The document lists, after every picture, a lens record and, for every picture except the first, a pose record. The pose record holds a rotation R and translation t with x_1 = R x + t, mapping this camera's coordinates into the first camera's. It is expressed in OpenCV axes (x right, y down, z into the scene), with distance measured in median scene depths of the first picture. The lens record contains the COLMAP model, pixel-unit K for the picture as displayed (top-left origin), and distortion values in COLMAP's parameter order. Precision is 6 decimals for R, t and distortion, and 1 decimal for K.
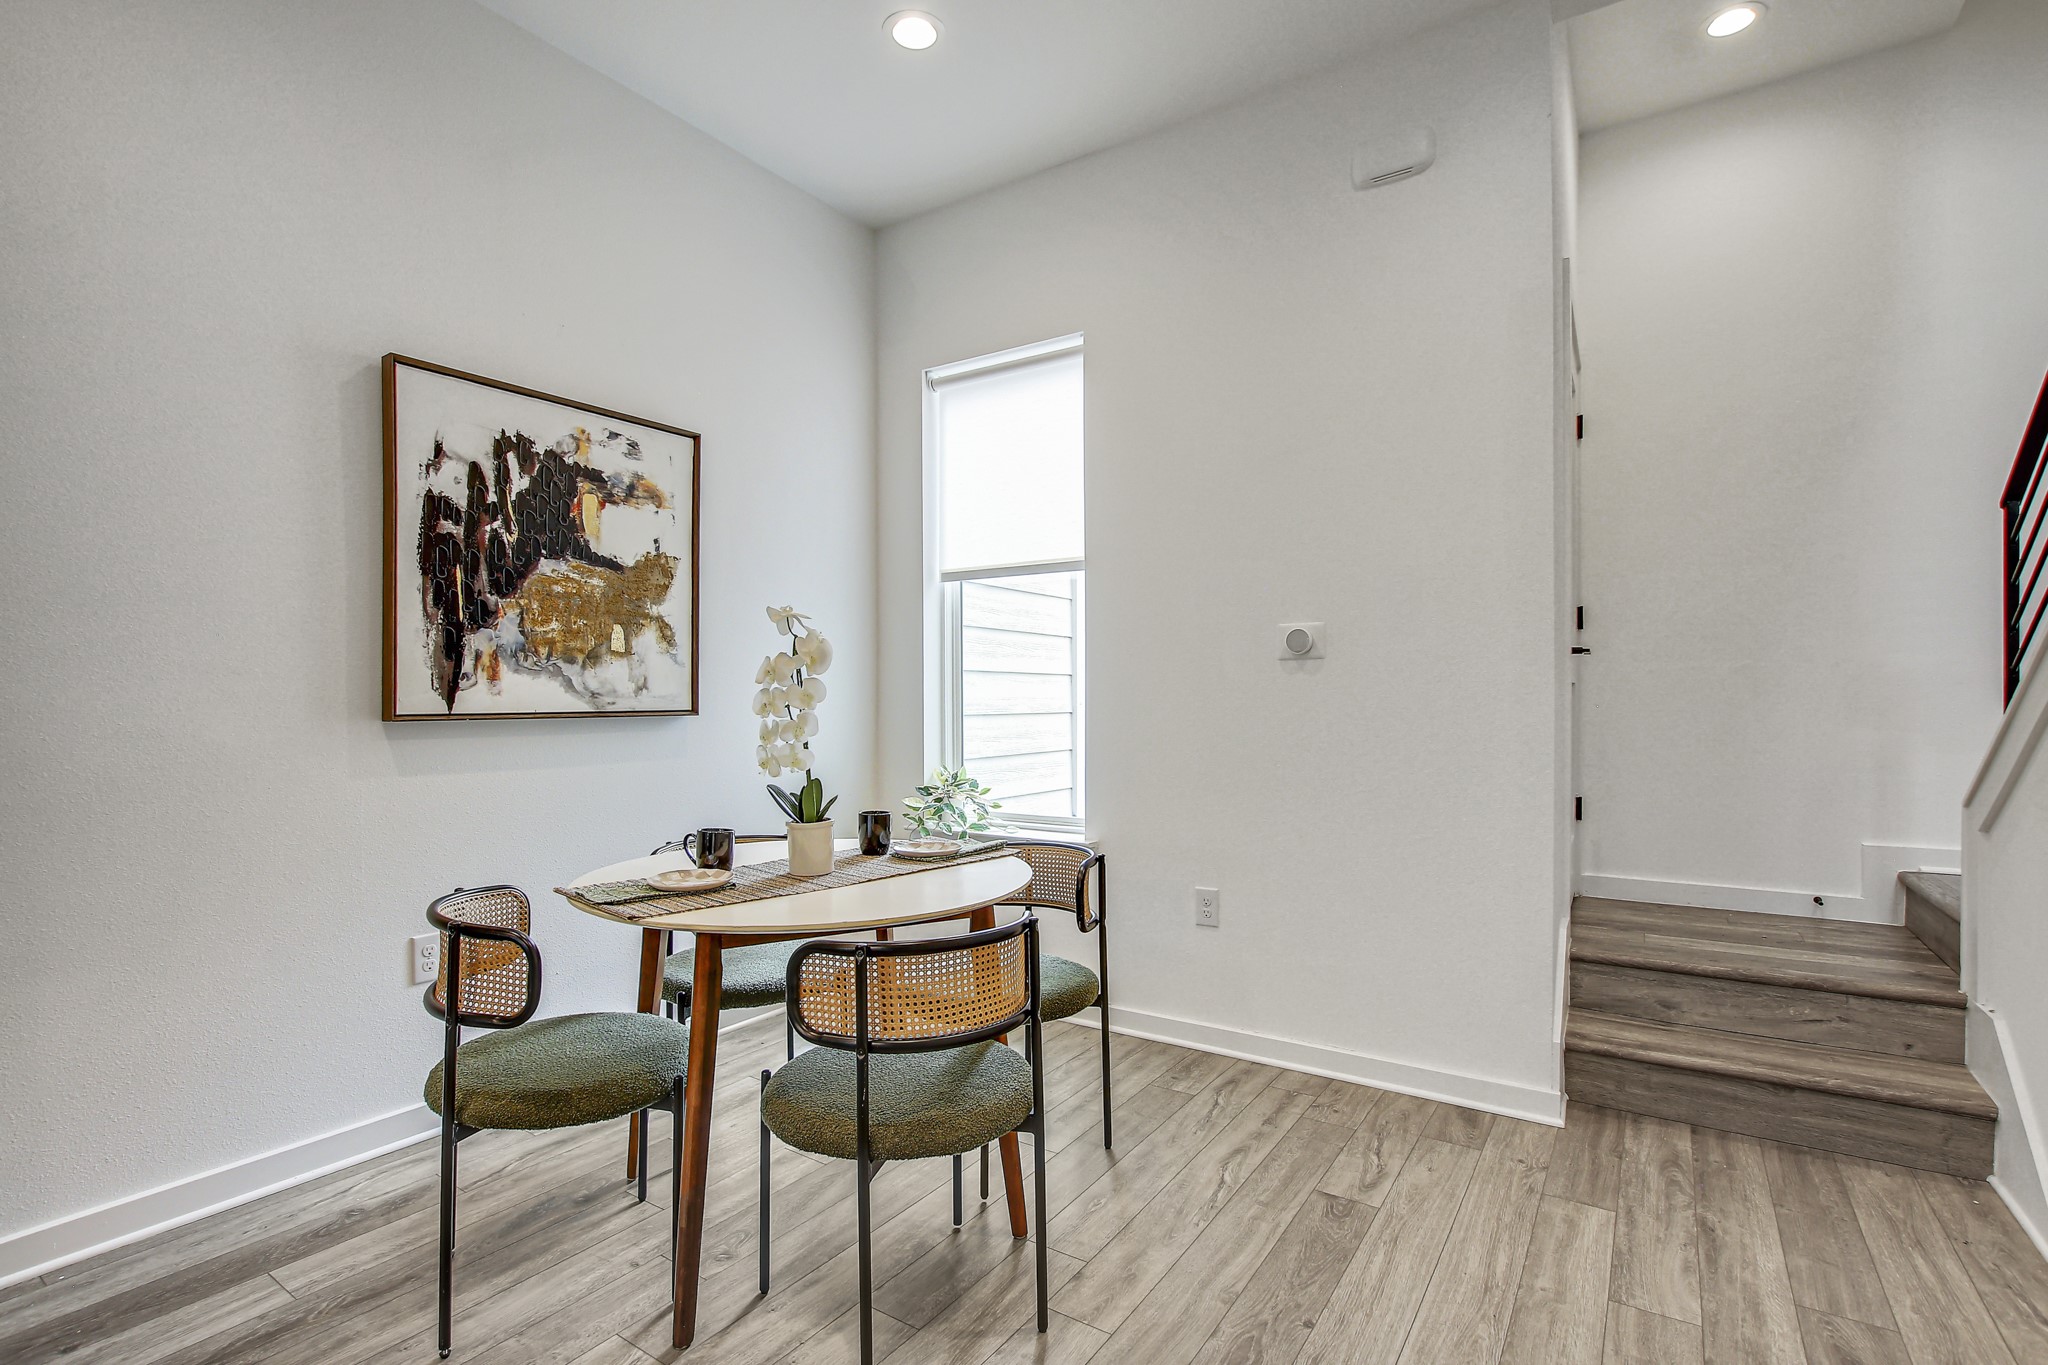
lens RADIAL K [[957.7, 0, 1029.2], [0, 957.7, 705.0], [0, 0, 1]] dist [-0.017560, 0.002995]
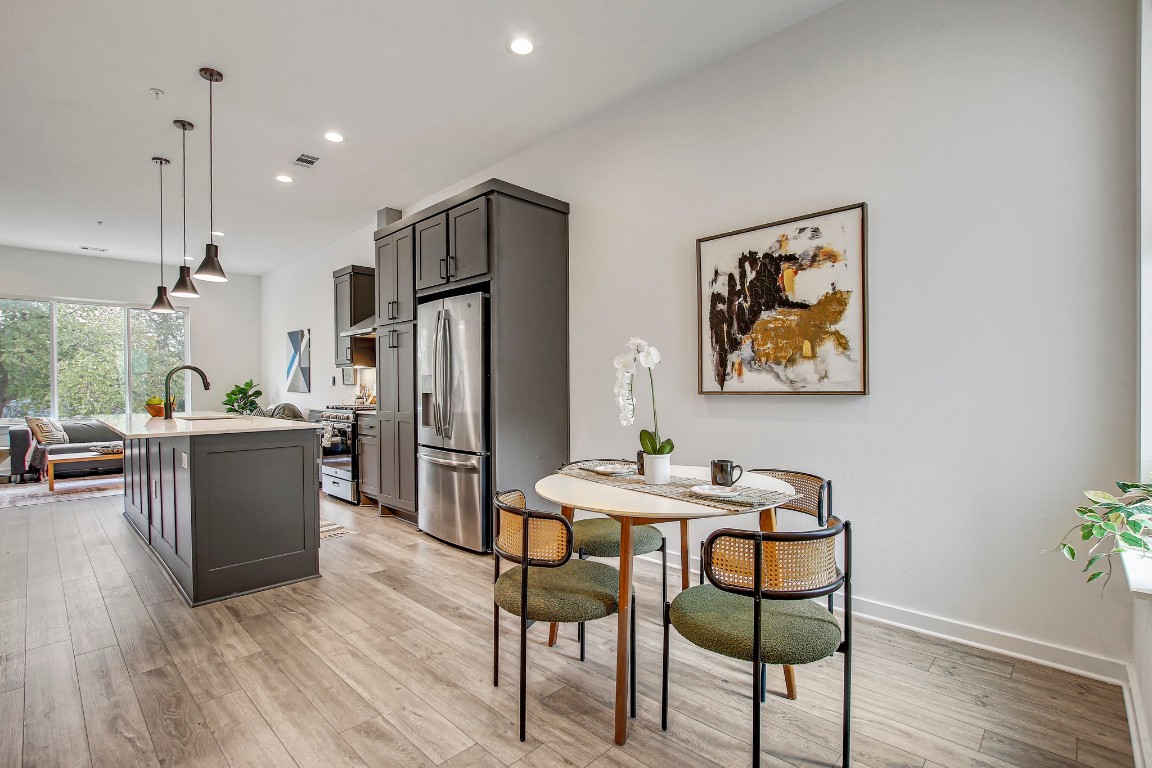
lens RADIAL K [[538.7, 0, 569.3], [0, 538.7, 392.5], [0, 0, 1]] dist [-0.017560, 0.002995]
pose [[-0.179778, 0.014039, -0.983607, 0.608574], [-0.000118, 0.999898, 0.014293, -0.005527], [0.983707, 0.002686, -0.179758, 0.789778]]
